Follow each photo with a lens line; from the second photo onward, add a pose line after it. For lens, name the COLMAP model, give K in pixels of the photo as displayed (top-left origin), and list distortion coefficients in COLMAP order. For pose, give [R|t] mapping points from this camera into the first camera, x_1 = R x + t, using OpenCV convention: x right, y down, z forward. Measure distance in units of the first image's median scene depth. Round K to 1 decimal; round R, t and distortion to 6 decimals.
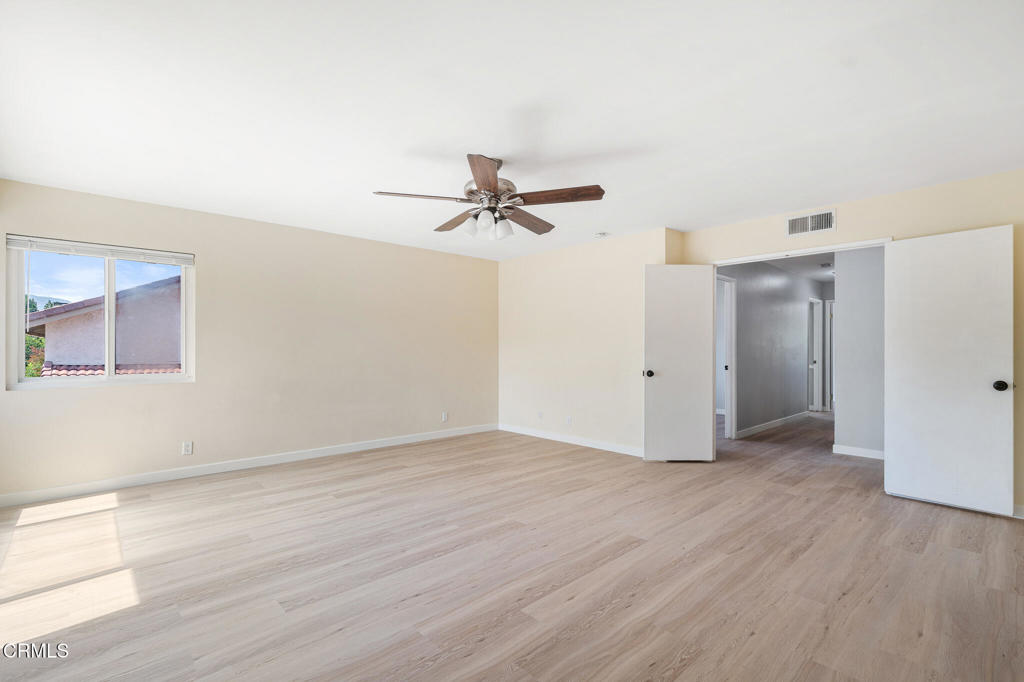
lens RADIAL K [[456.6, 0, 500.7], [0, 456.6, 346.1], [0, 0, 1]] dist [-0.003887, 0.000409]
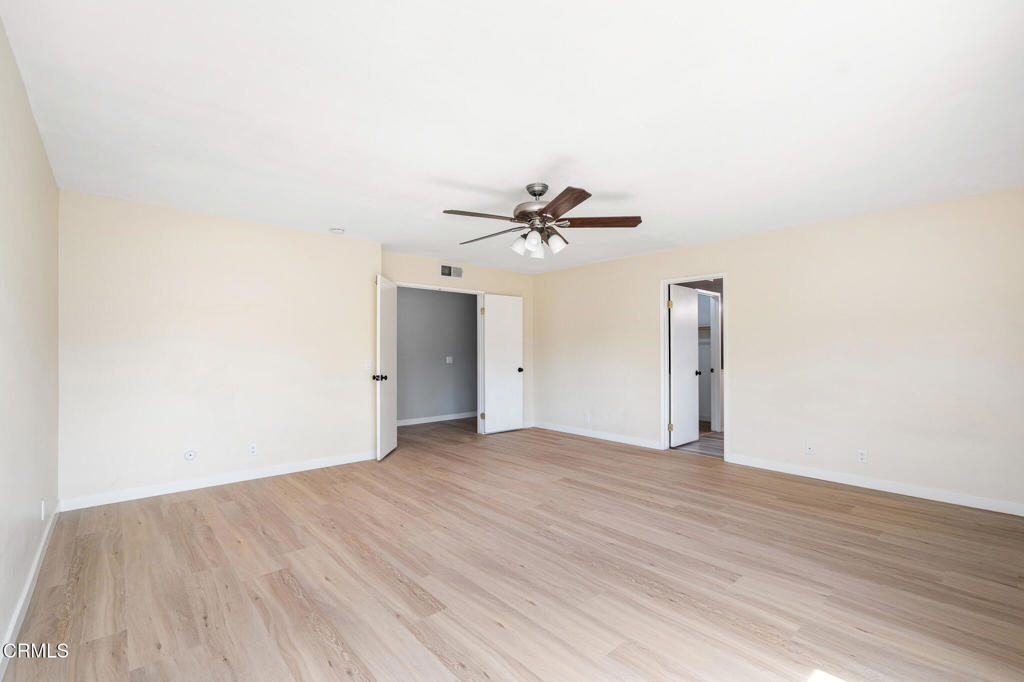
lens RADIAL K [[456.6, 0, 500.6], [0, 456.6, 343.6], [0, 0, 1]] dist [-0.003887, 0.000409]
pose [[0.027208, 0.015170, 0.999515, -1.064262], [-0.001729, 0.999884, -0.015129, -0.005749], [-0.999628, -0.001317, 0.027231, 1.006332]]
